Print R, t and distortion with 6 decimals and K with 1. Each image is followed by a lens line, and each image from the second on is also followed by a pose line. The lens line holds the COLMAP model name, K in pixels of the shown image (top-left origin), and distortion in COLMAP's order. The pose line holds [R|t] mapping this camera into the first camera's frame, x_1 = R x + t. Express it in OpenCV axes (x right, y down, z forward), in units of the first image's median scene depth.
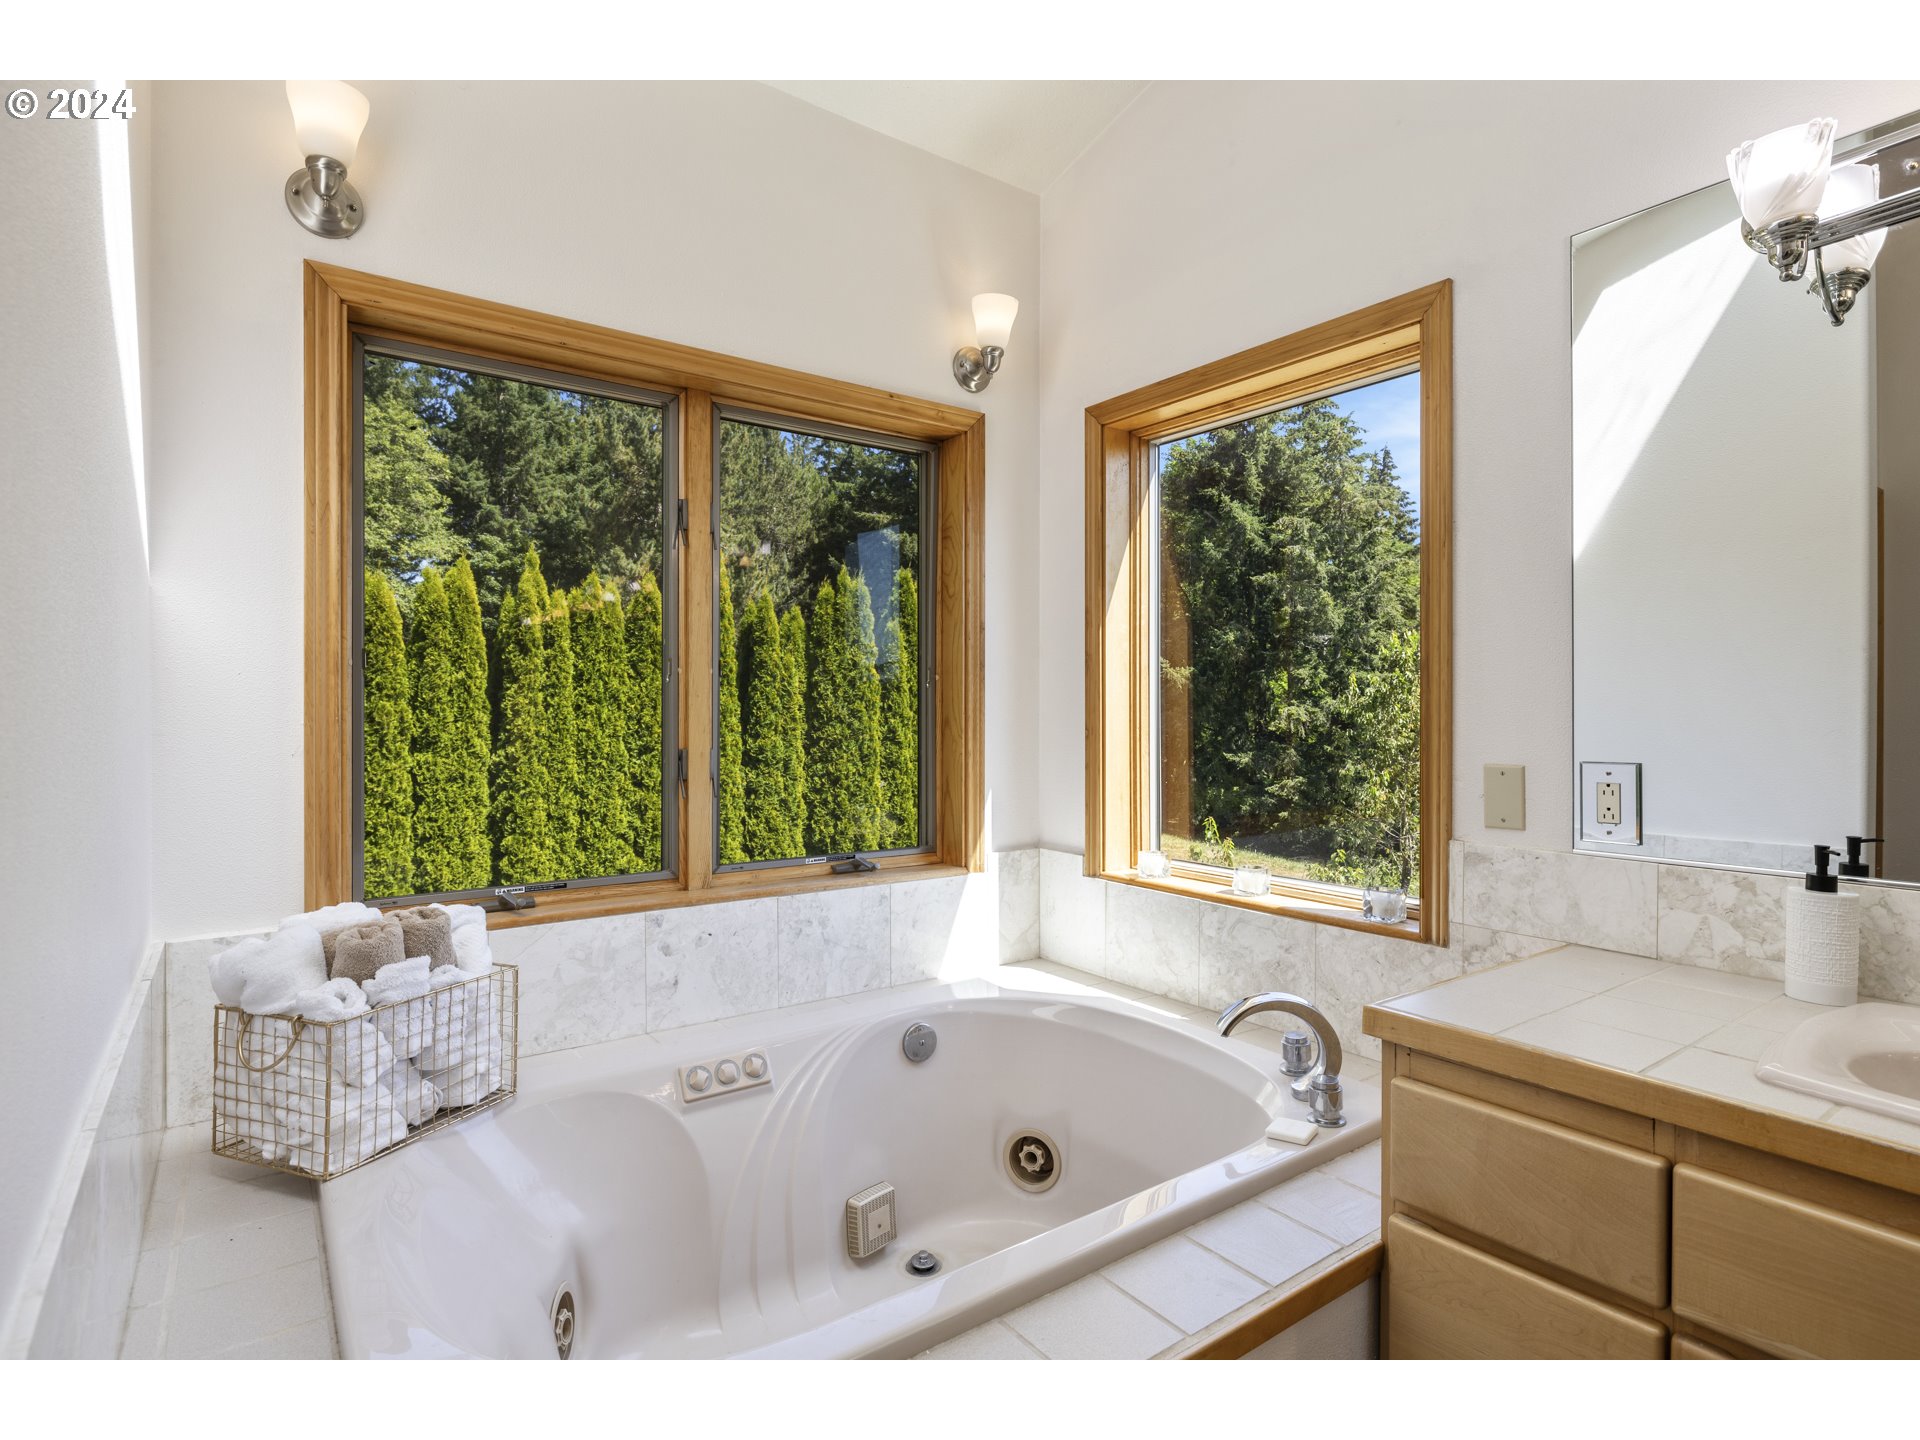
lens RADIAL K [[930.0, 0, 944.4], [0, 930.0, 715.0], [0, 0, 1]] dist [-0.006883, 0.000069]
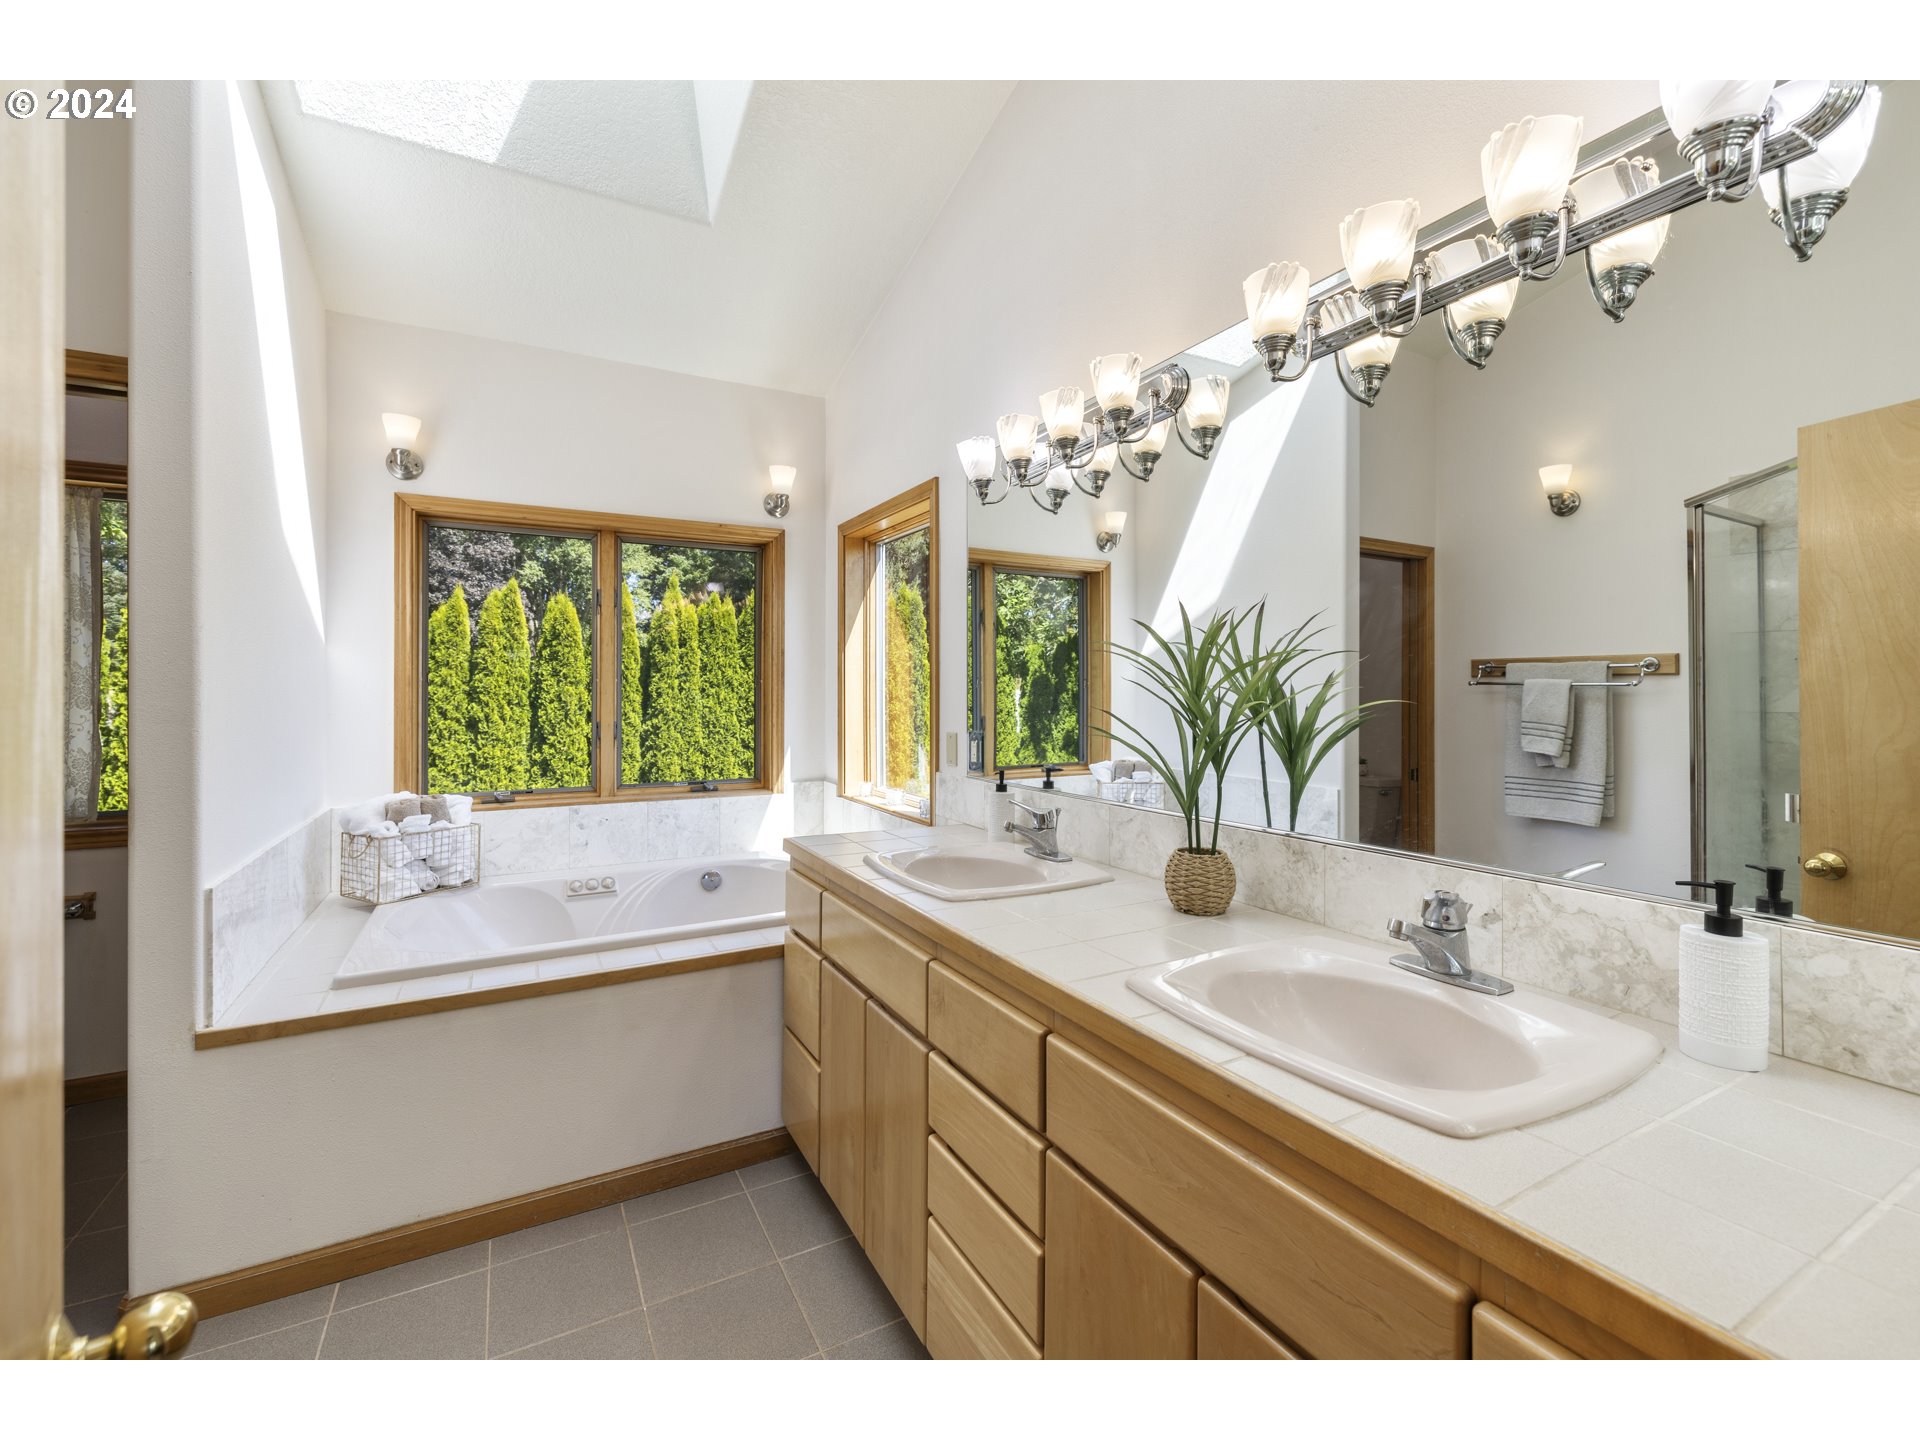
lens RADIAL K [[800.6, 0, 968.2], [0, 800.6, 687.7], [0, 0, 1]] dist [0.000471, 0.000247]
pose [[0.990339, -0.001197, -0.138661, 0.594097], [0.000467, 0.999986, -0.005296, -0.020863], [0.138665, 0.005180, 0.990326, -0.438318]]
